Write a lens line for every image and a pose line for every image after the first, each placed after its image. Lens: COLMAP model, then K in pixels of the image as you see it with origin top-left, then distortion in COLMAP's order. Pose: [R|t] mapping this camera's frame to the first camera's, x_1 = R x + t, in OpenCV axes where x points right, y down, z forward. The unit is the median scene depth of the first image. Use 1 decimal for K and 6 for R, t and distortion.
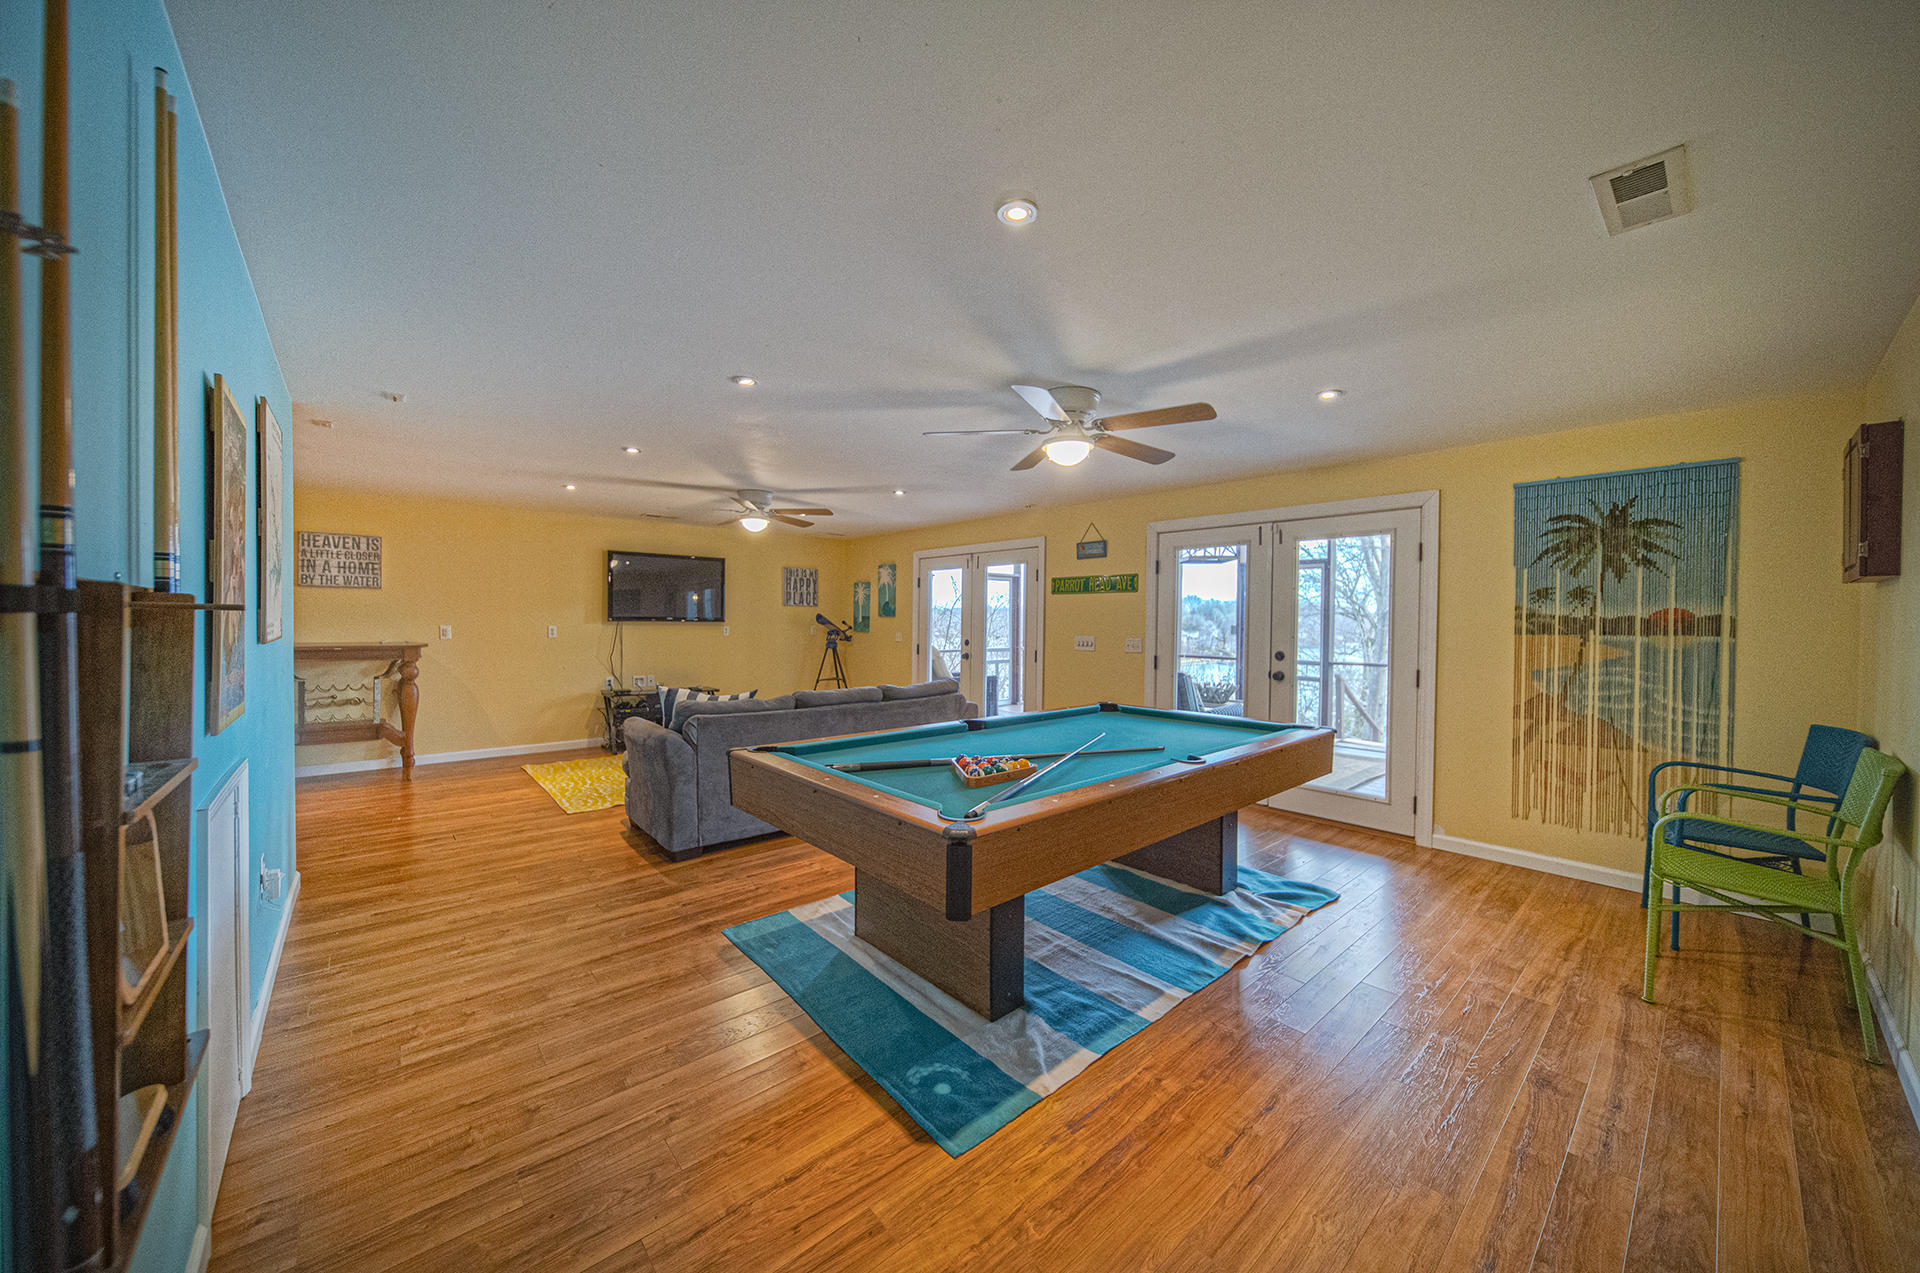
lens RADIAL K [[676.9, 0, 953.3], [0, 676.9, 634.6], [0, 0, 1]] dist [-0.001340, -0.000997]
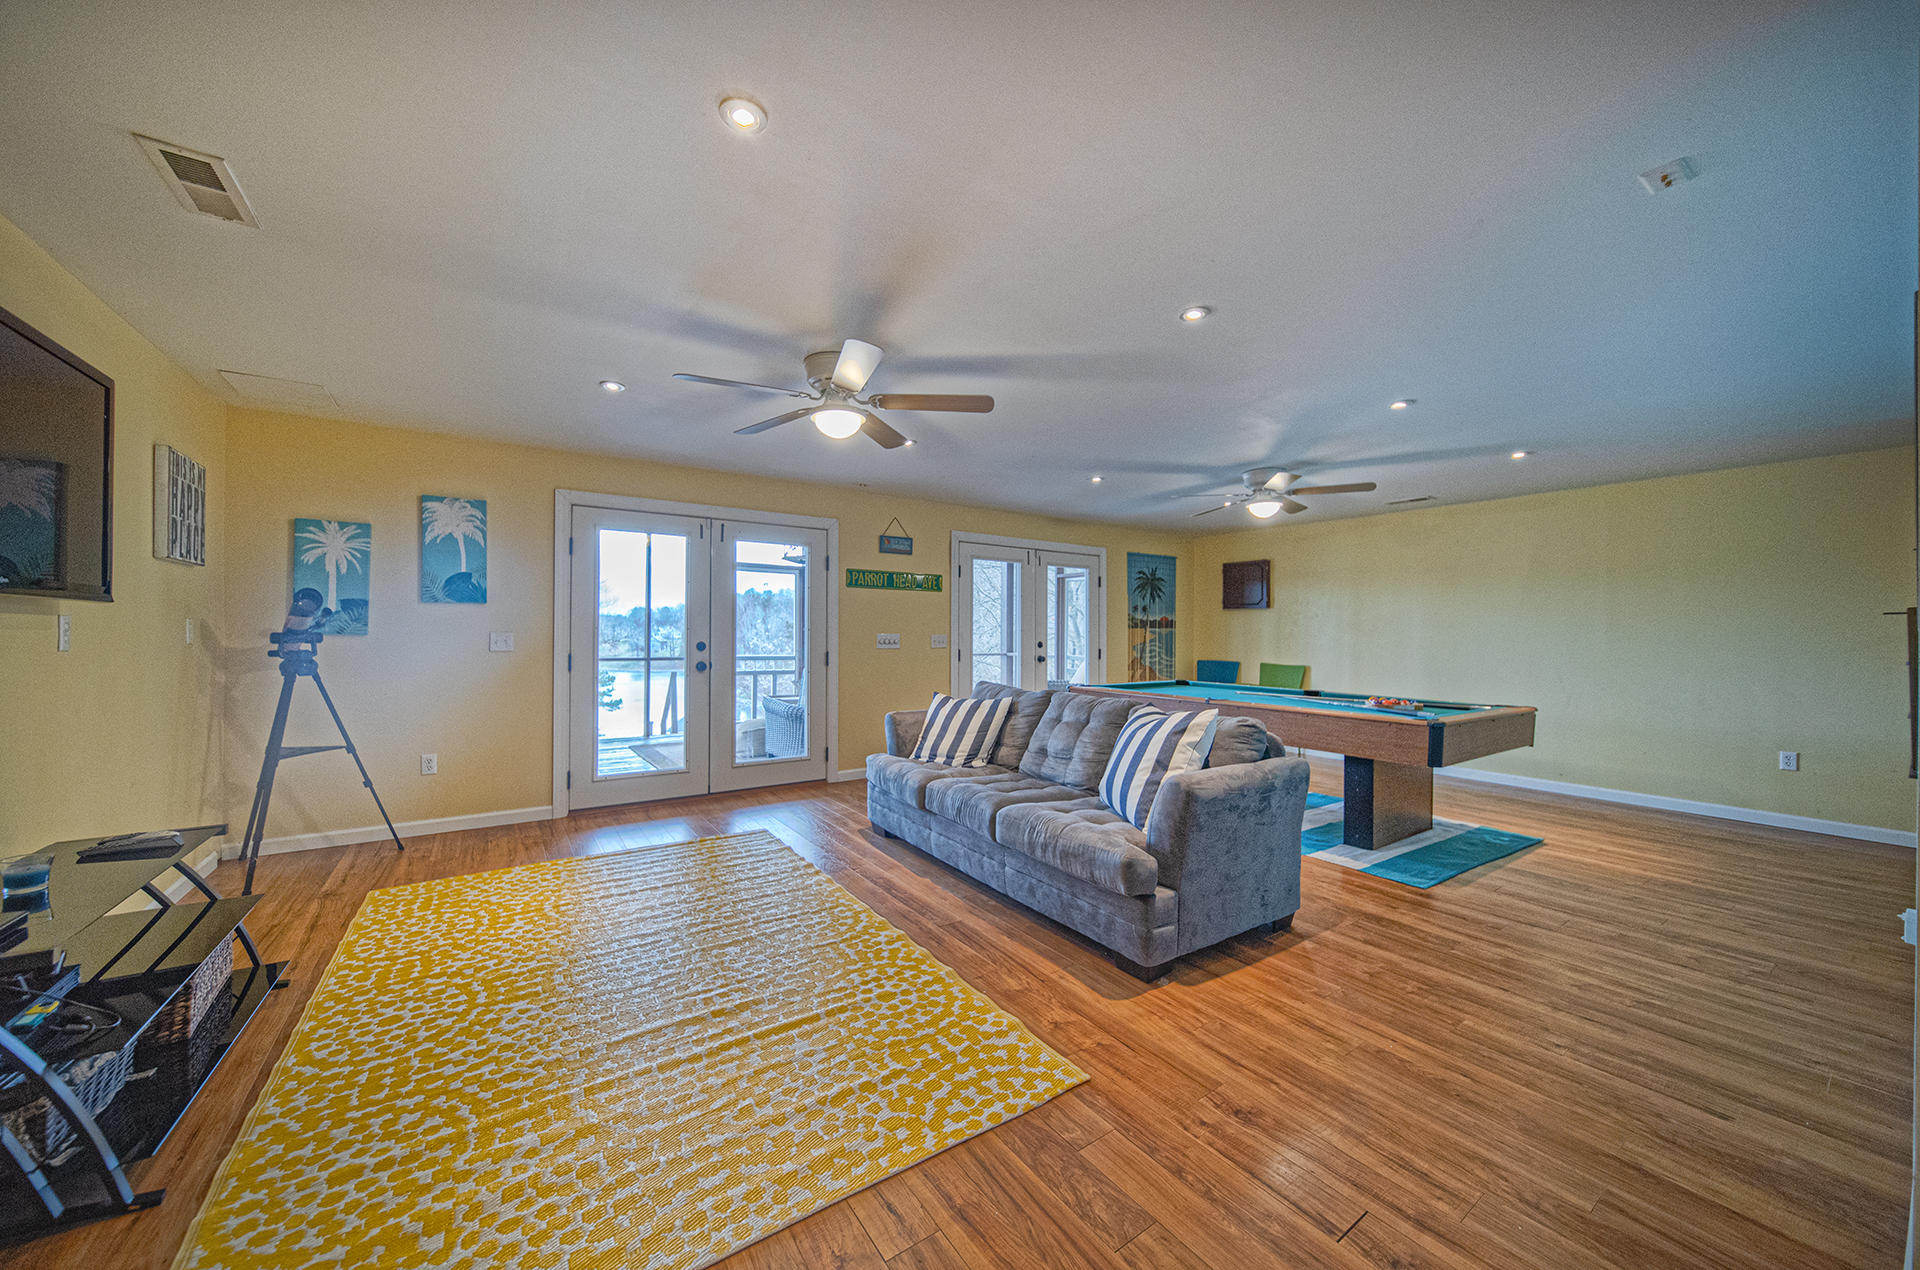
lens RADIAL K [[686.4, 0, 952.5], [0, 686.4, 627.3], [0, 0, 1]] dist [0.000050, 0.000261]
pose [[0.114121, 0.000179, 0.993467, -0.919939], [0.011929, 0.999928, -0.001550, -0.004572], [-0.993395, 0.012028, 0.114110, 0.962339]]
